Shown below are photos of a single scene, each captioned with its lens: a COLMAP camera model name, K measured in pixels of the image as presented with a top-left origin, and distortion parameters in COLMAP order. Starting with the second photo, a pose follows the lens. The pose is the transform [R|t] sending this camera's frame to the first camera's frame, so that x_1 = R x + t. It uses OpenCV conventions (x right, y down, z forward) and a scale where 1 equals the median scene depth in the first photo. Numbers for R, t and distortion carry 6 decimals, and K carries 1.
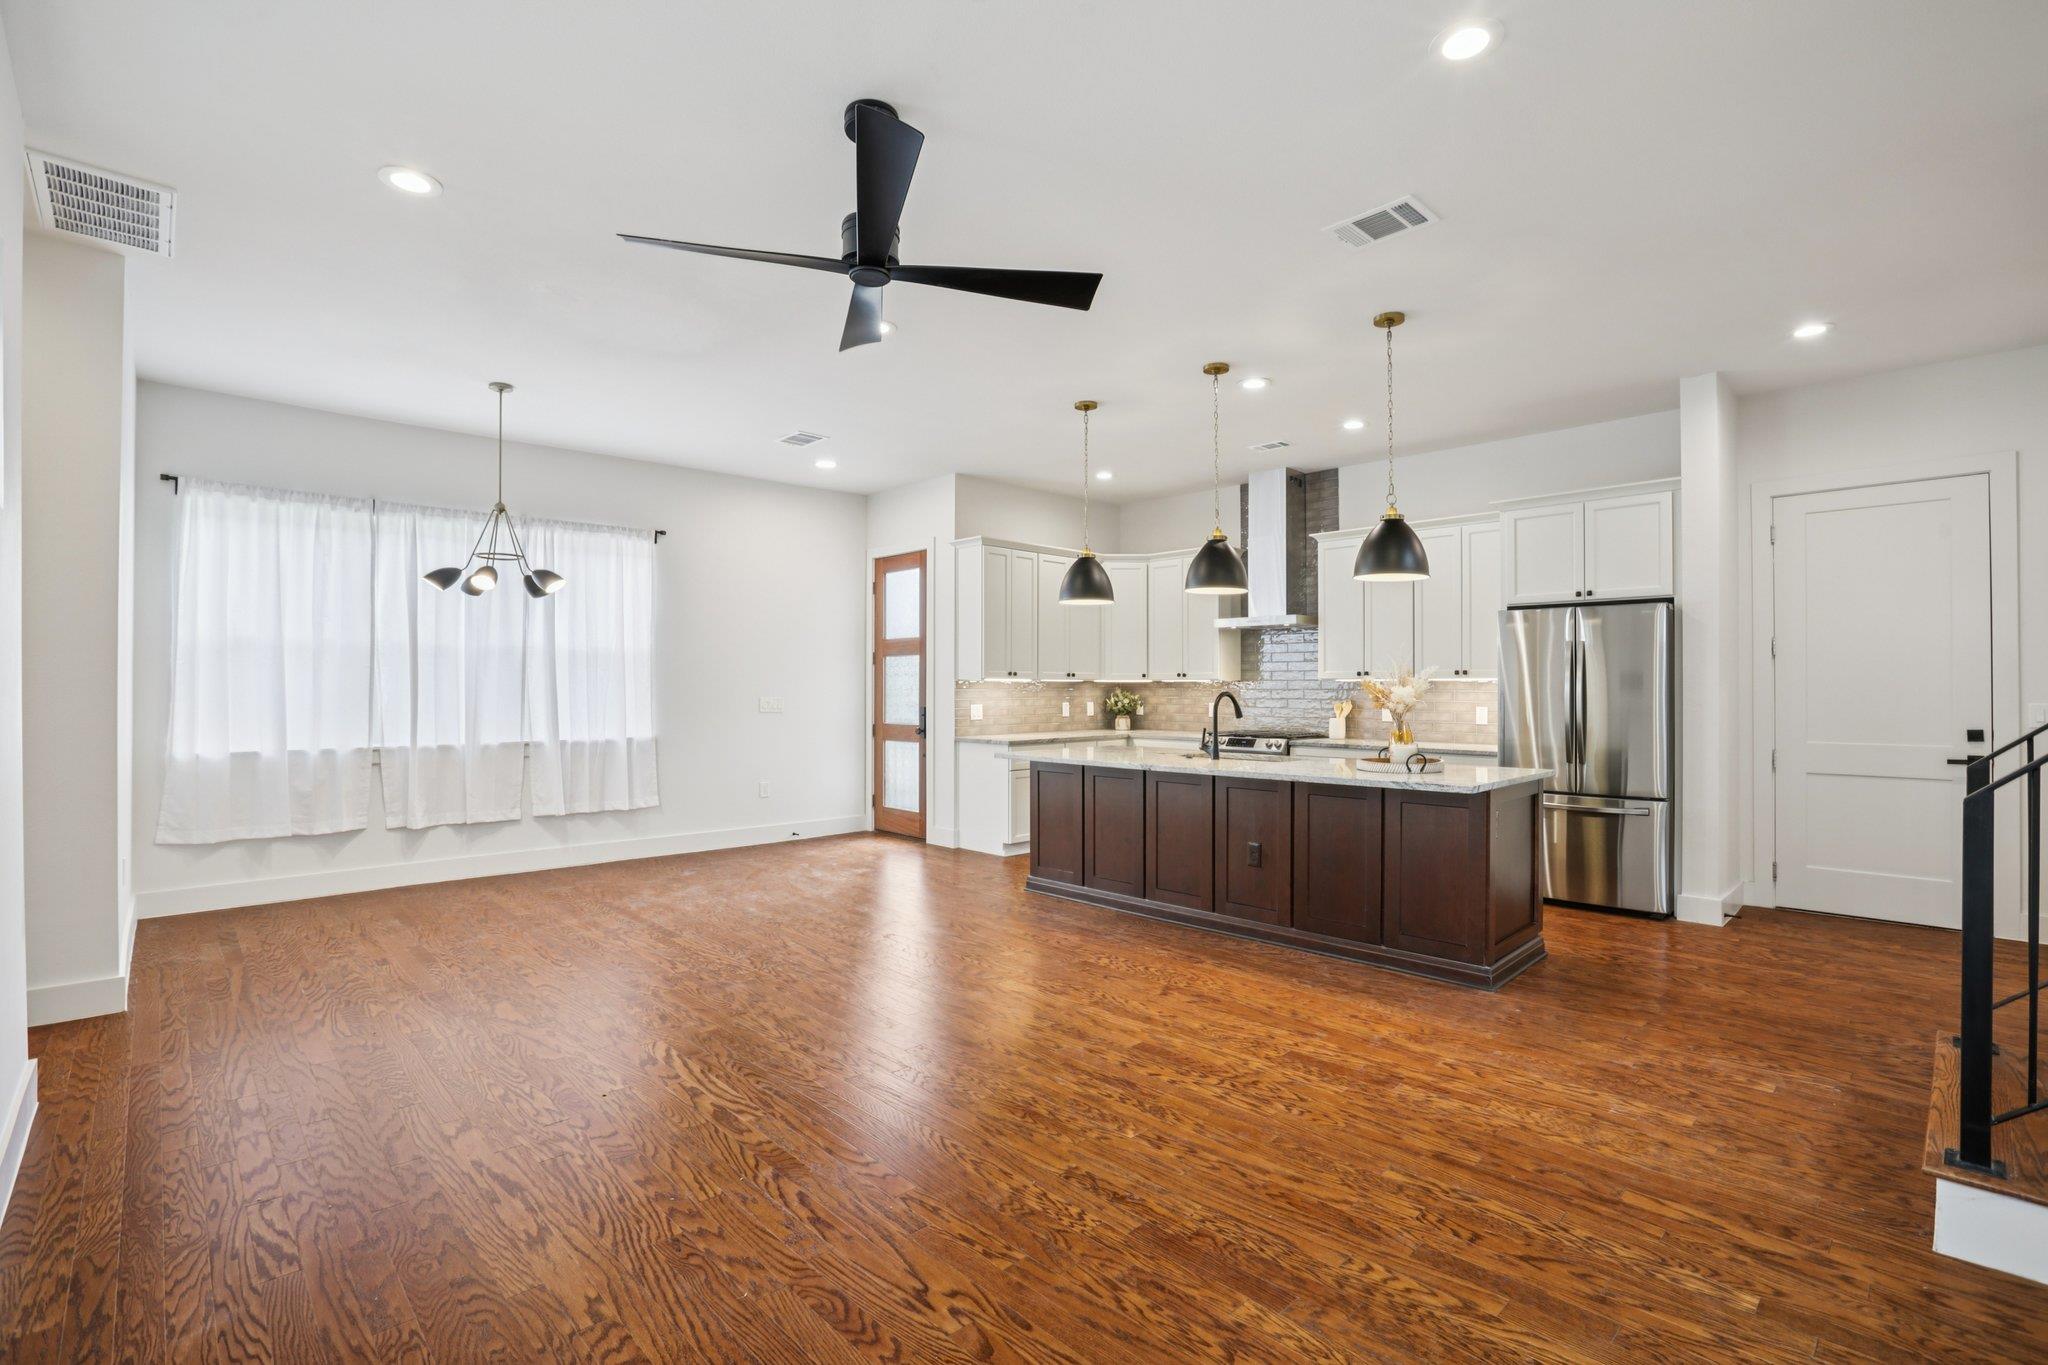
lens RADIAL K [[932.8, 0, 1038.8], [0, 932.8, 685.4], [0, 0, 1]] dist [-0.049325, 0.013719]
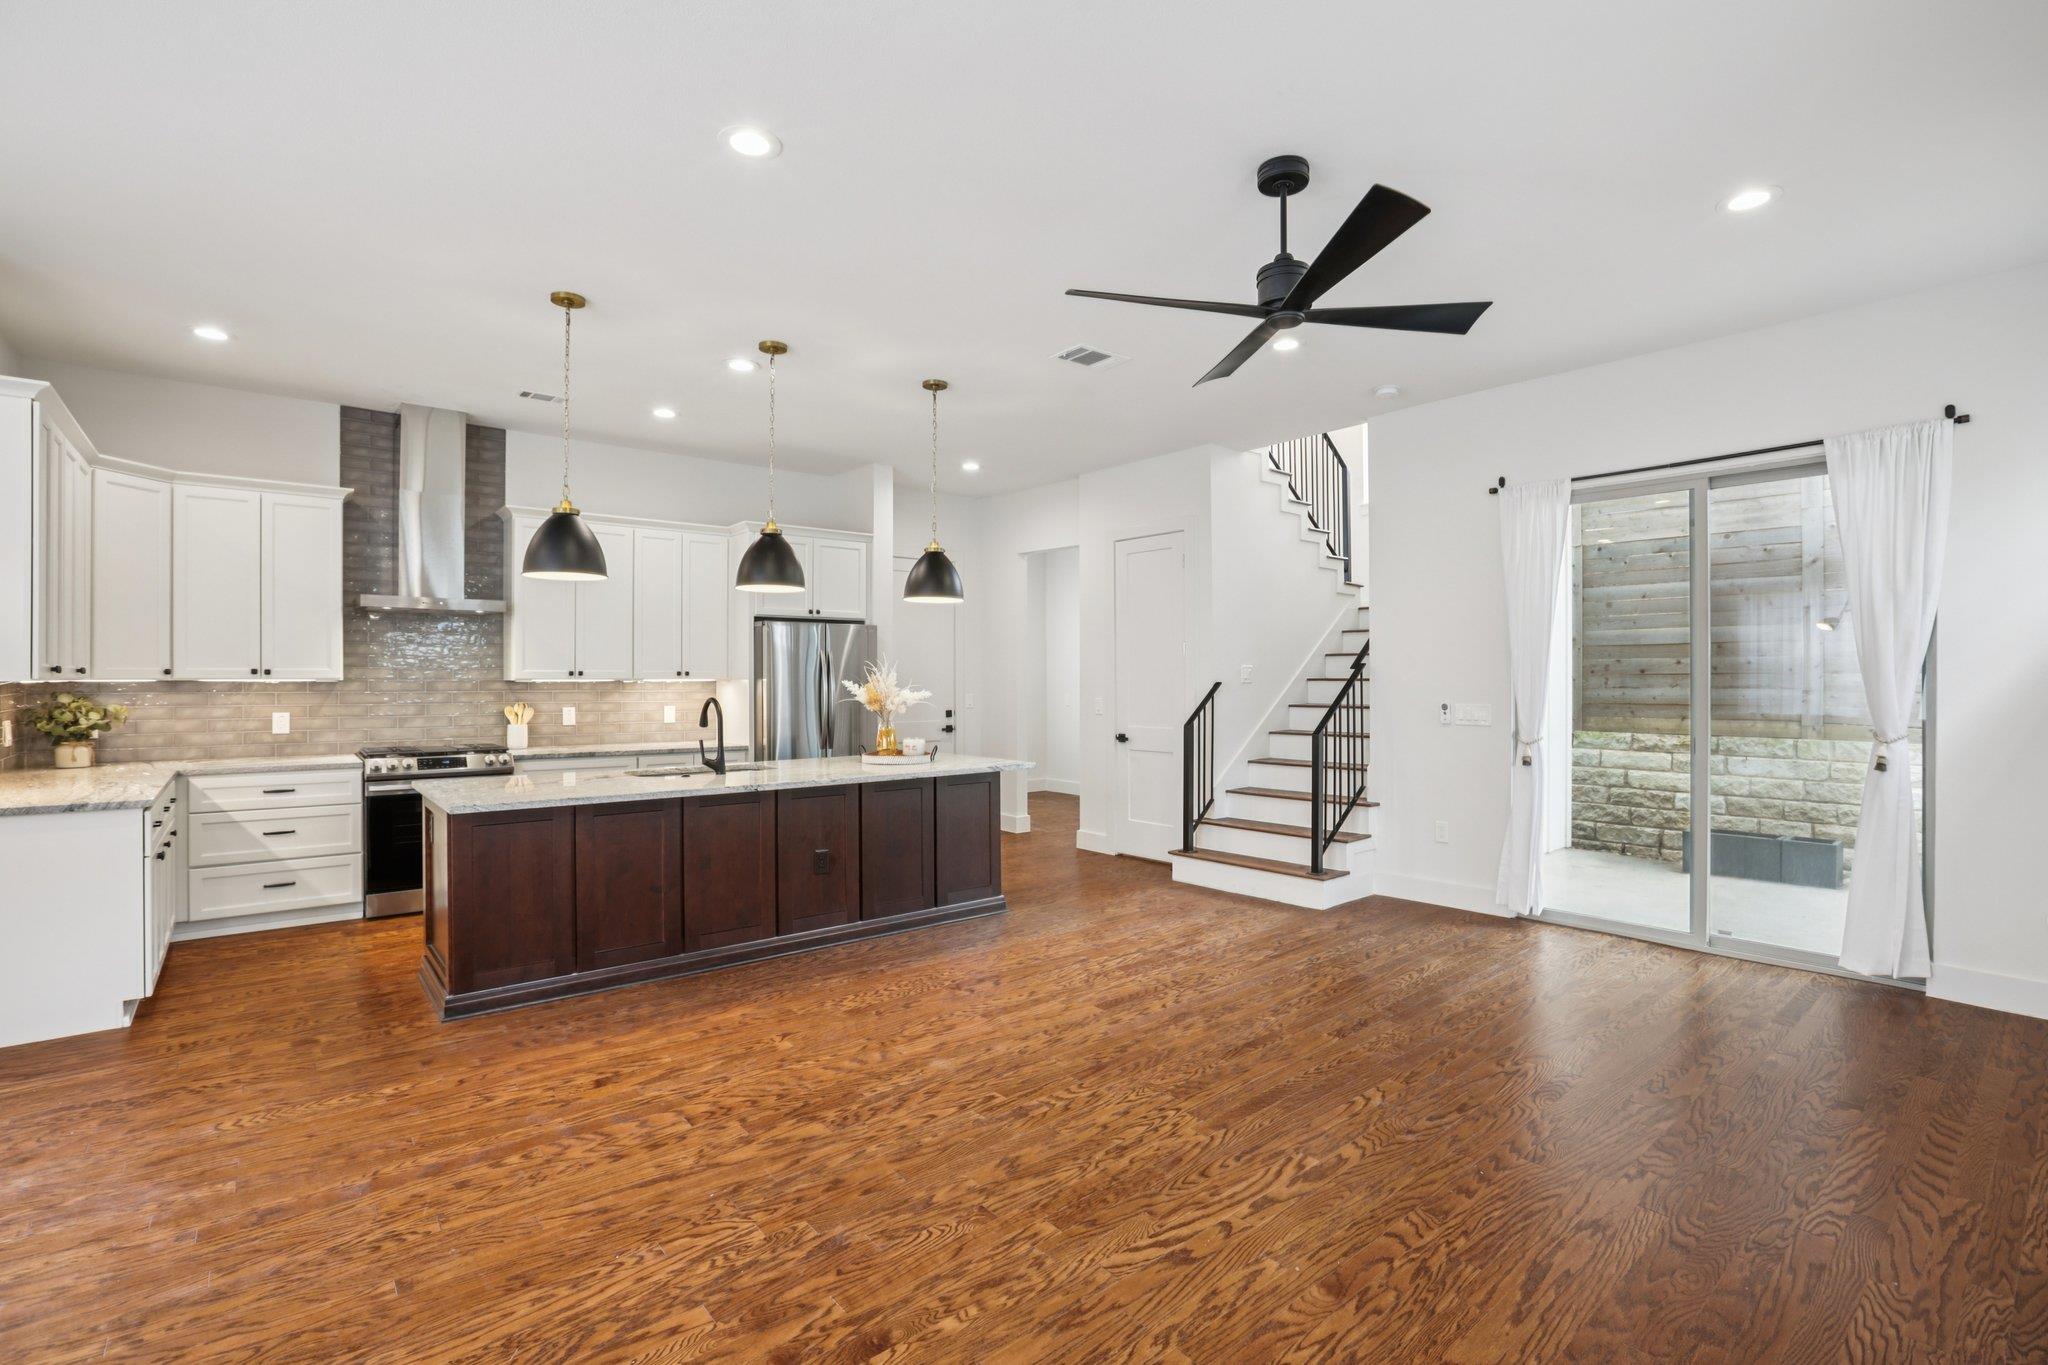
lens RADIAL K [[932.8, 0, 1034.8], [0, 932.8, 688.5], [0, 0, 1]] dist [-0.049325, 0.013719]
pose [[0.072839, -0.012425, 0.997266, -1.006331], [-0.004409, 0.999909, 0.012780, -0.022614], [-0.997334, -0.005328, 0.072778, 0.960483]]
